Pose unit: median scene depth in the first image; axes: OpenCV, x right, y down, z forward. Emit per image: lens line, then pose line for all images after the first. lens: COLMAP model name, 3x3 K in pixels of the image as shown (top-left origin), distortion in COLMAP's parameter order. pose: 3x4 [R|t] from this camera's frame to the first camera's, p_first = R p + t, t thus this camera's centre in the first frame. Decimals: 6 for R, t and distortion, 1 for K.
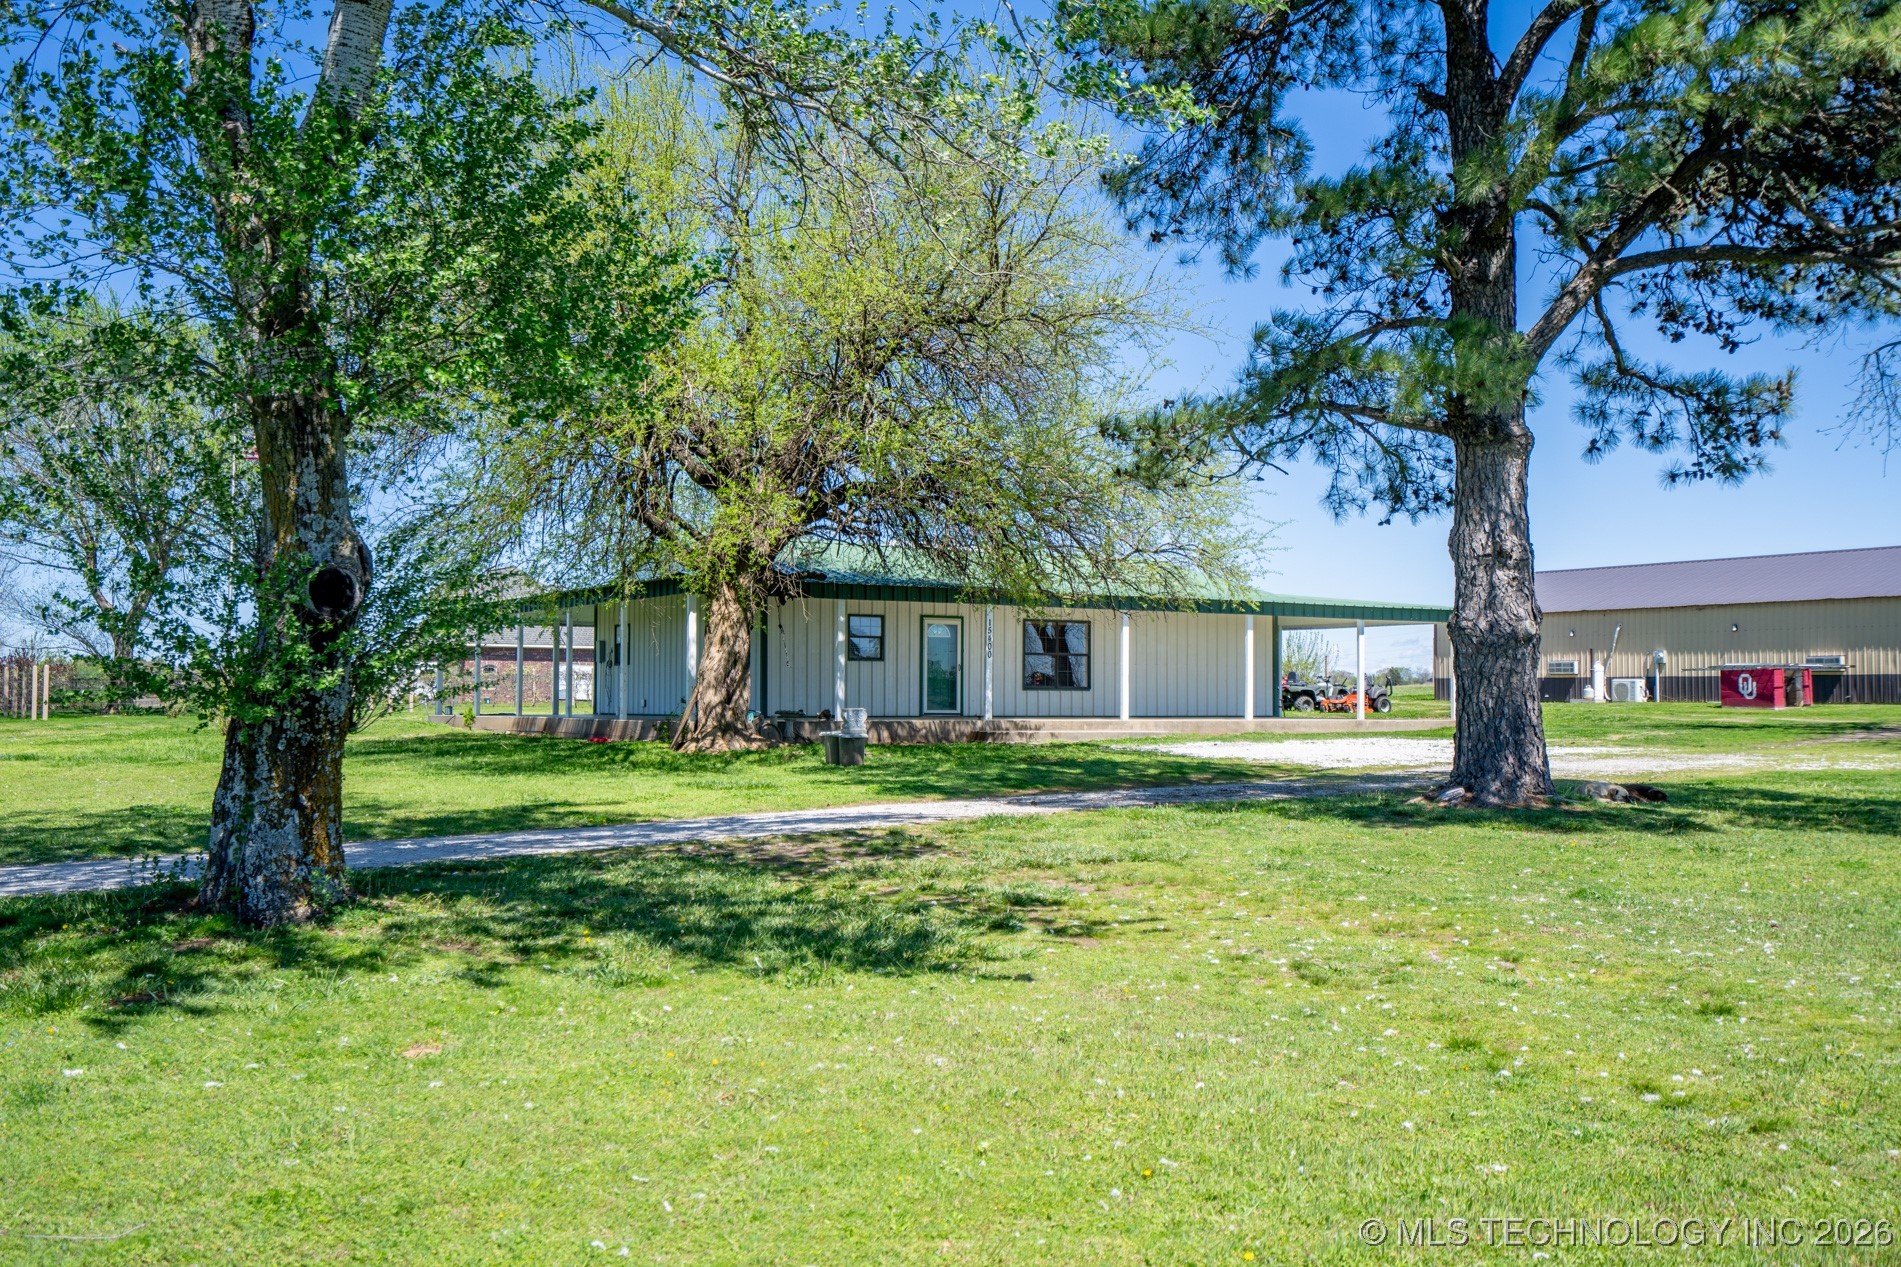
lens RADIAL K [[1871.1, 0, 950.5], [0, 1871.1, 633.5], [0, 0, 1]] dist [0.018475, 0.025660]
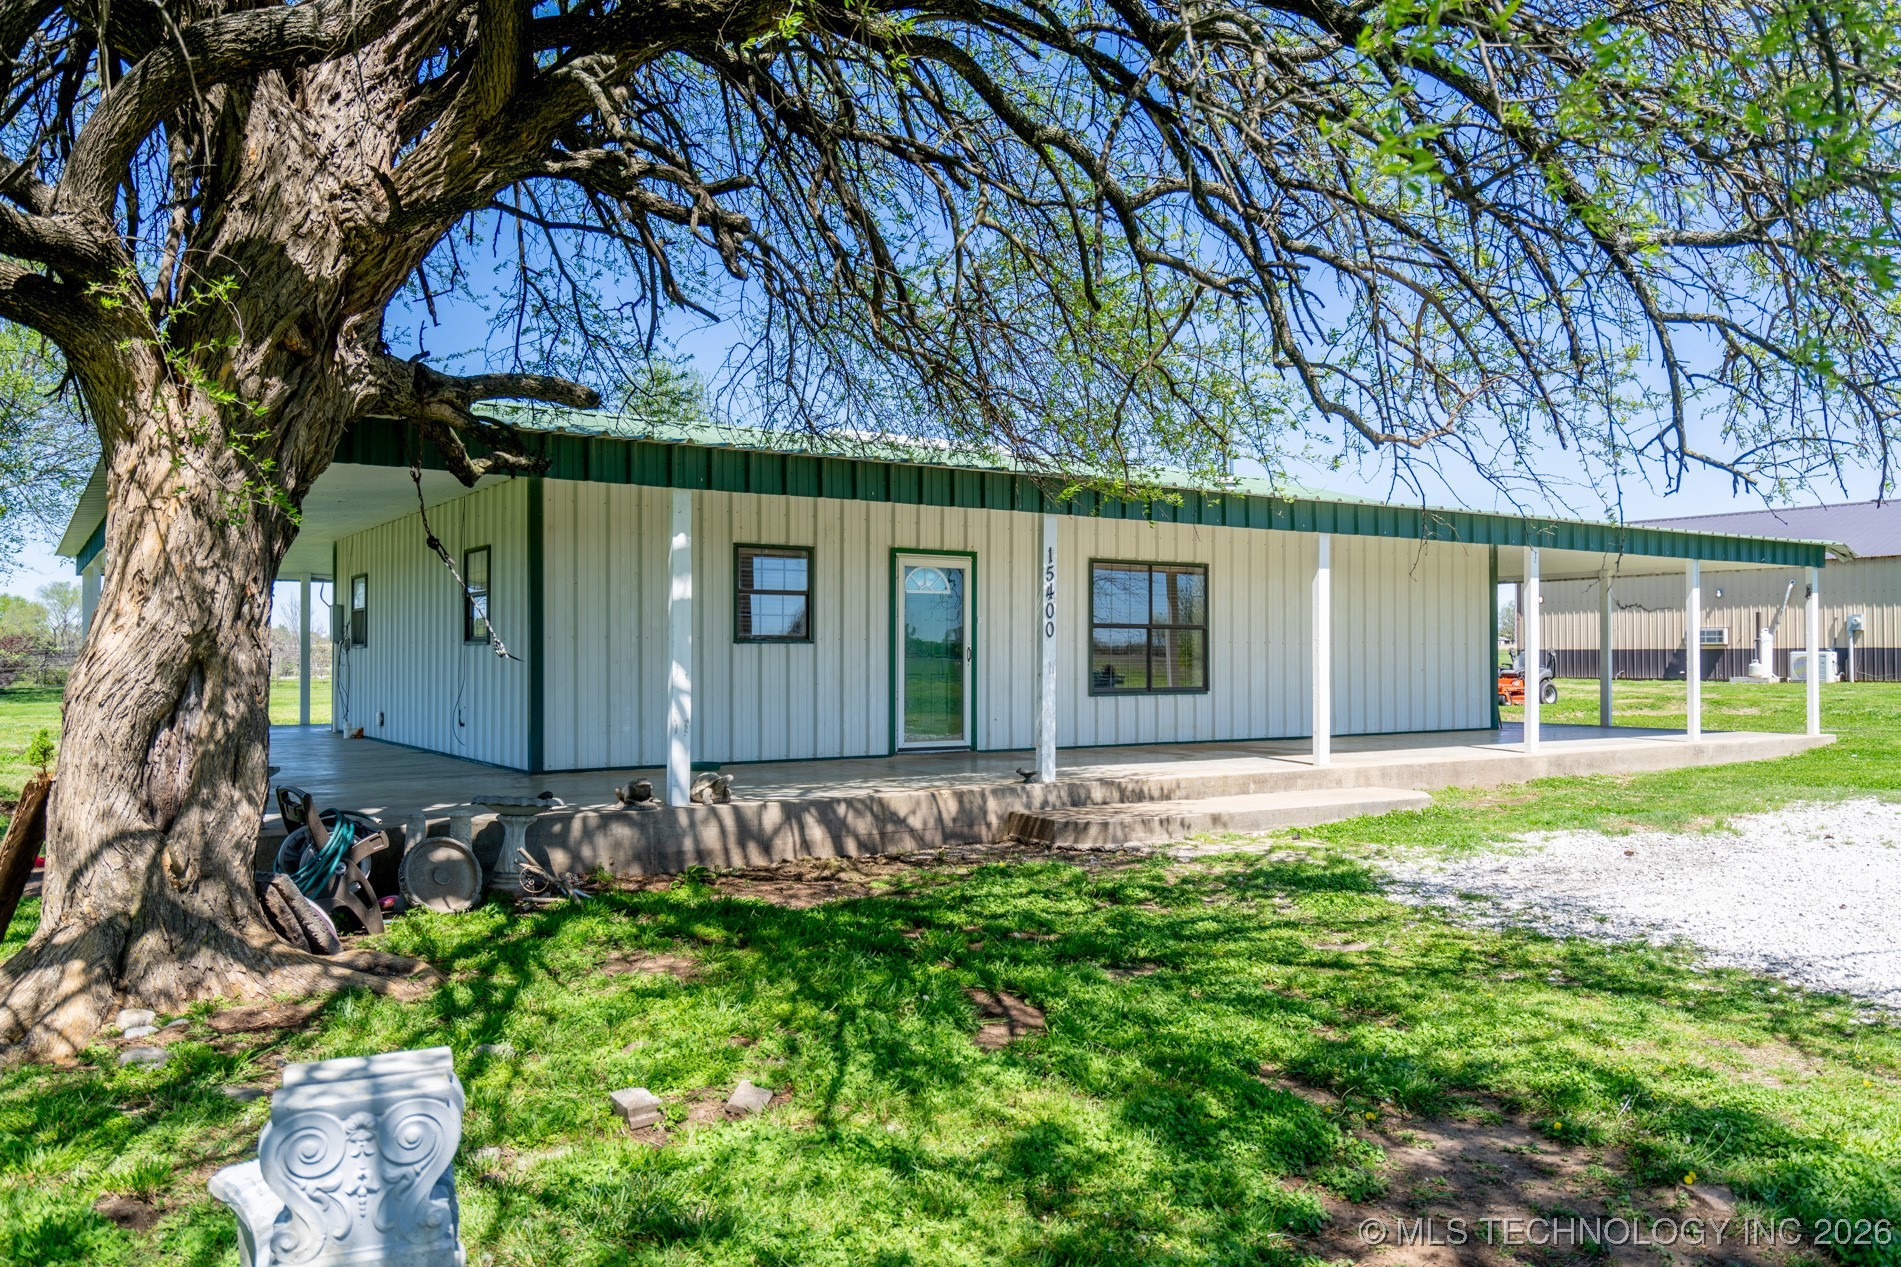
lens RADIAL K [[1458.3, 0, 950.5], [0, 1458.3, 633.5], [0, 0, 1]] dist [0.000119, -0.000007]
pose [[0.999750, -0.005534, 0.021665, -0.008251], [0.005100, 0.999787, 0.020012, 0.004637], [-0.021771, -0.019897, 0.999565, 0.596103]]
